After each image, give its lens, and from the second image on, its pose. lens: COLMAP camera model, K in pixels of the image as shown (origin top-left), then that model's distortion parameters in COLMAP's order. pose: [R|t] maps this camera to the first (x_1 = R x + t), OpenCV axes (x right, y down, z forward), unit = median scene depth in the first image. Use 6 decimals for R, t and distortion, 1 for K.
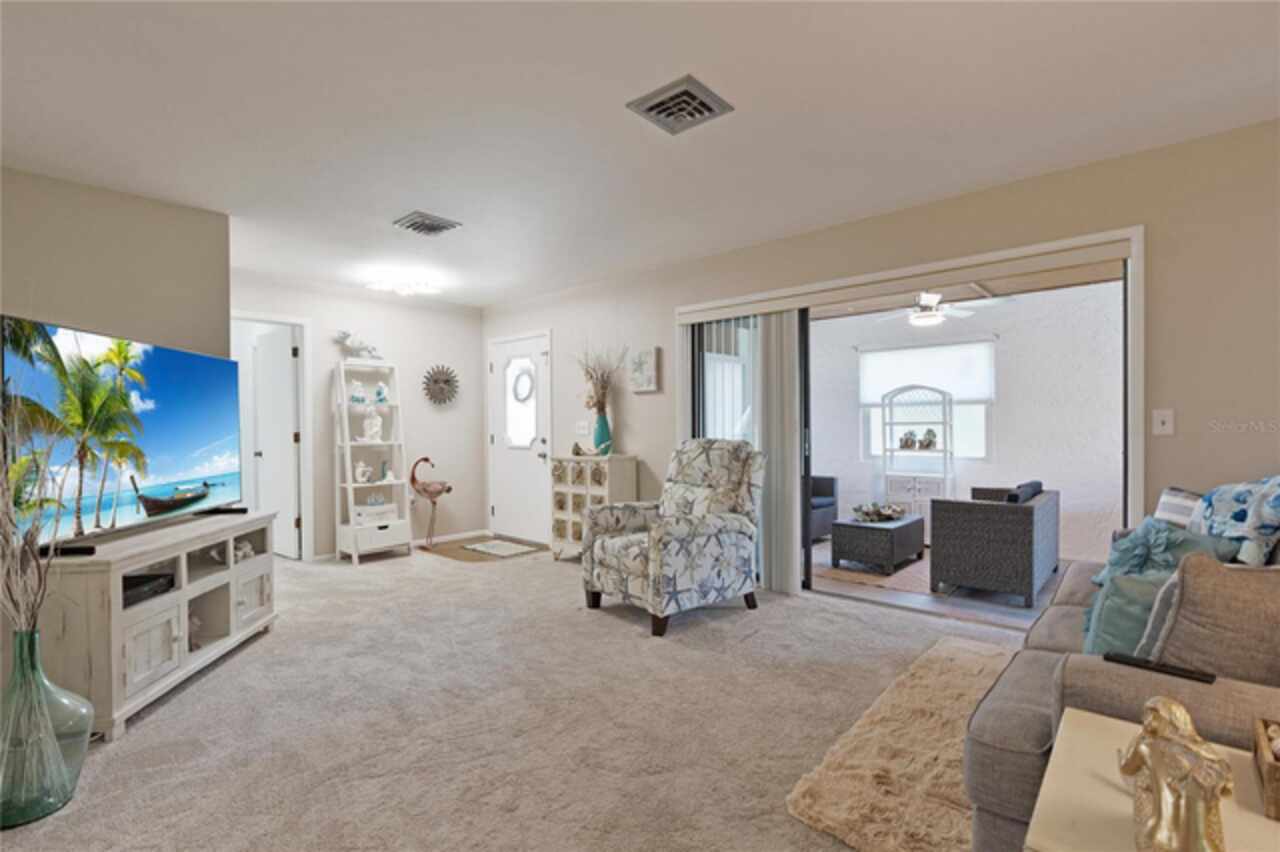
lens RADIAL K [[598.1, 0, 635.0], [0, 598.1, 431.3], [0, 0, 1]] dist [-0.006181, 0.000252]
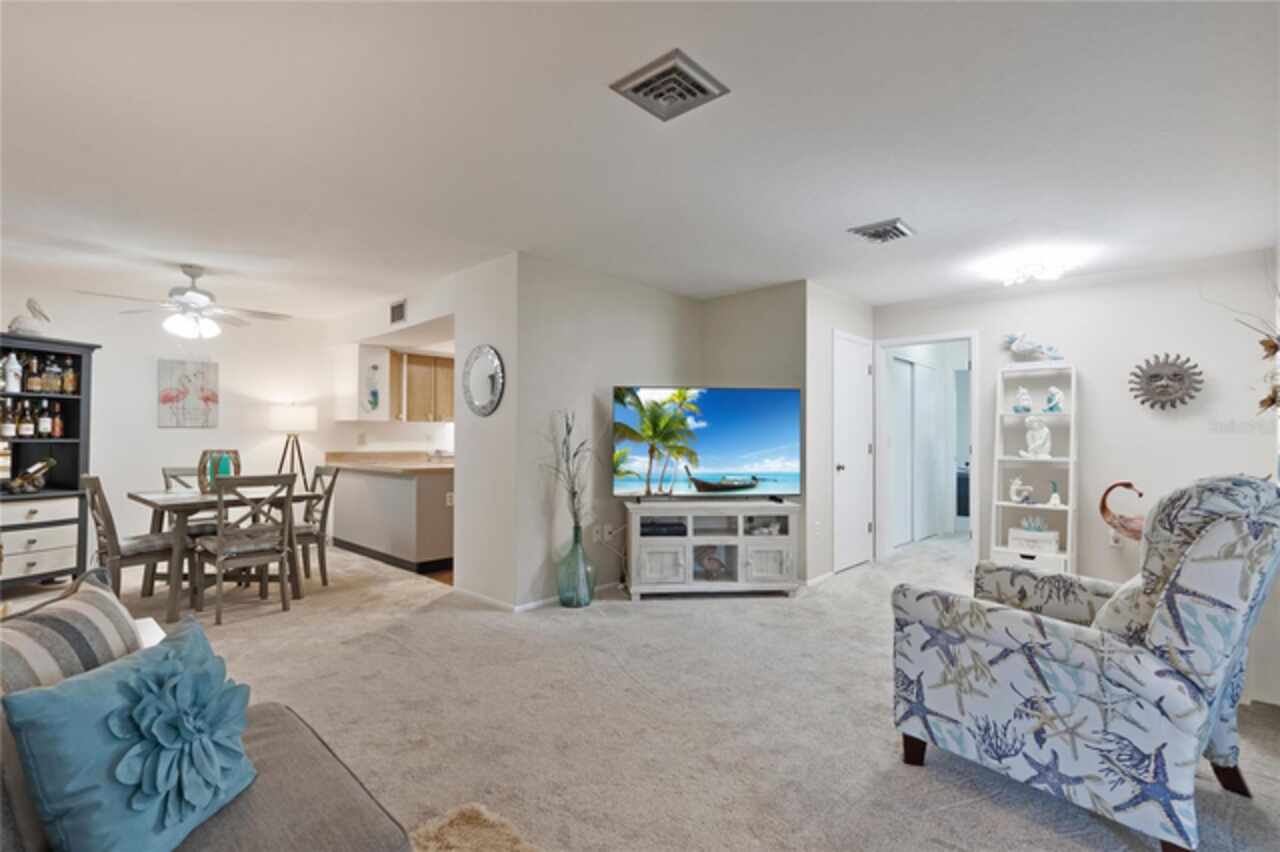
lens RADIAL K [[586.5, 0, 624.9], [0, 586.5, 427.5], [0, 0, 1]] dist [-0.003659, 0.000403]
pose [[-0.026607, -0.006459, -0.999625, 0.655416], [-0.014832, 0.999872, -0.006066, -0.017436], [0.999536, 0.014665, -0.026699, 0.655901]]
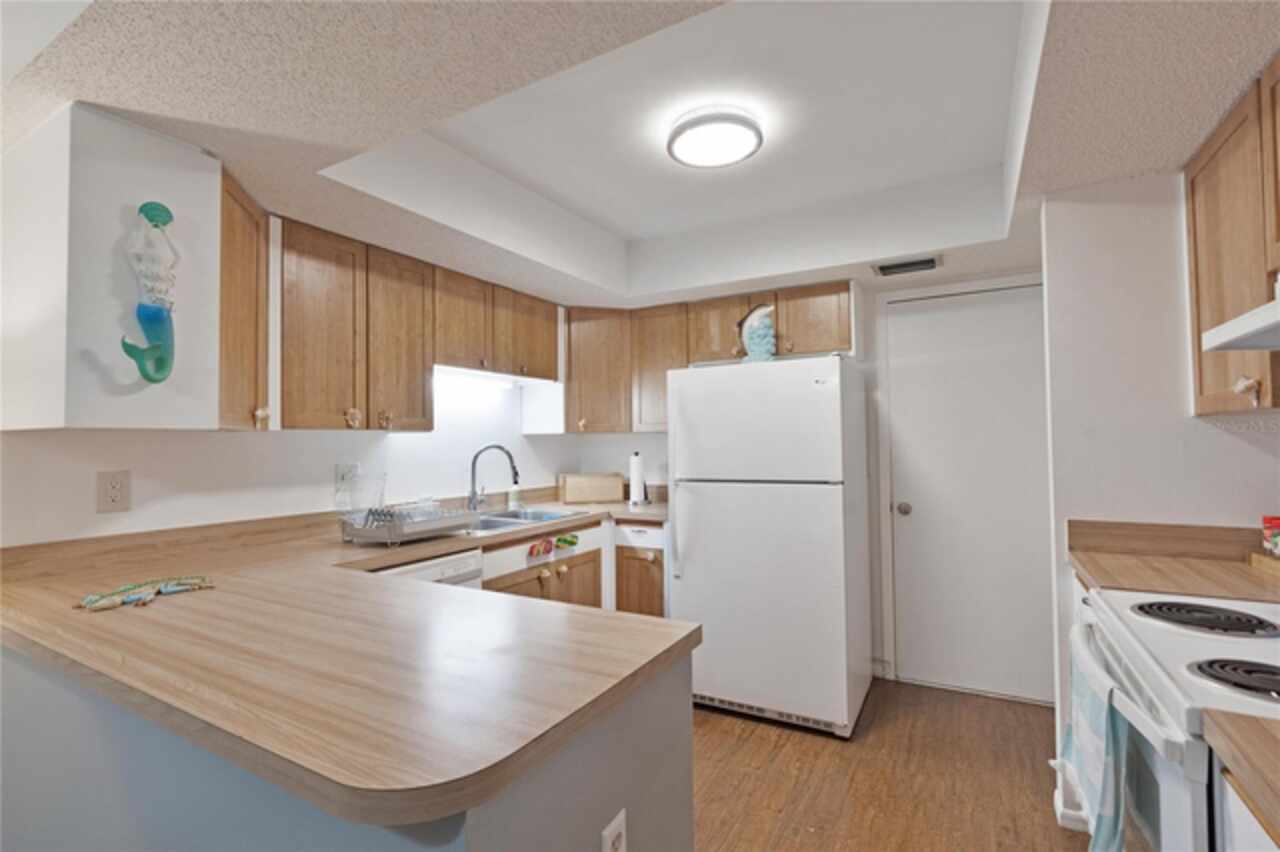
lens RADIAL K [[586.5, 0, 624.9], [0, 586.5, 427.5], [0, 0, 1]] dist [-0.003659, 0.000403]
pose [[0.200927, -0.020388, -0.979394, -0.689473], [0.002002, 0.999790, -0.020402, -0.028642], [0.979604, 0.002138, 0.200926, 0.068054]]
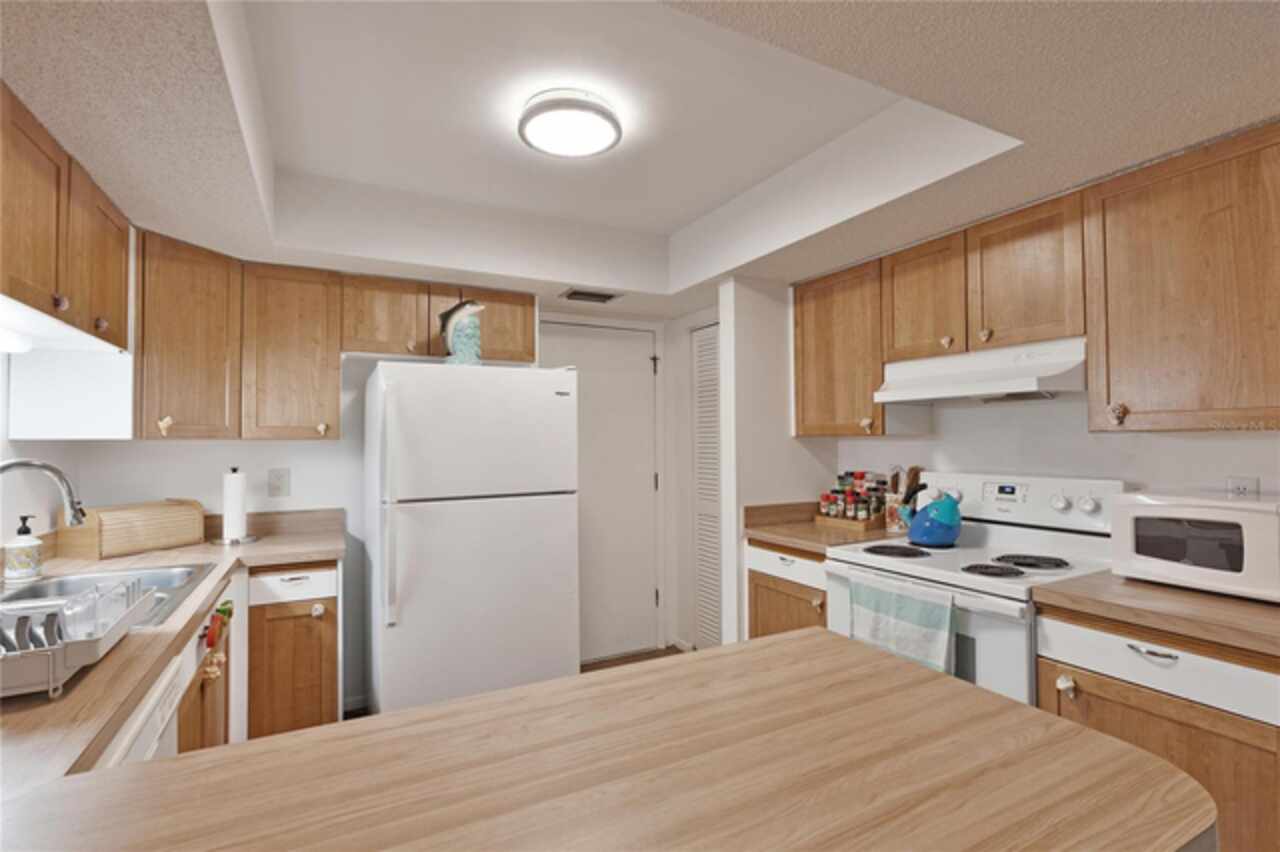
lens RADIAL K [[598.1, 0, 635.0], [0, 598.1, 431.3], [0, 0, 1]] dist [-0.006181, 0.000252]
pose [[0.937477, -0.005225, -0.348008, -1.032796], [-0.002616, 0.999753, -0.022058, -0.036543], [0.348038, 0.021589, 0.937232, -0.253883]]
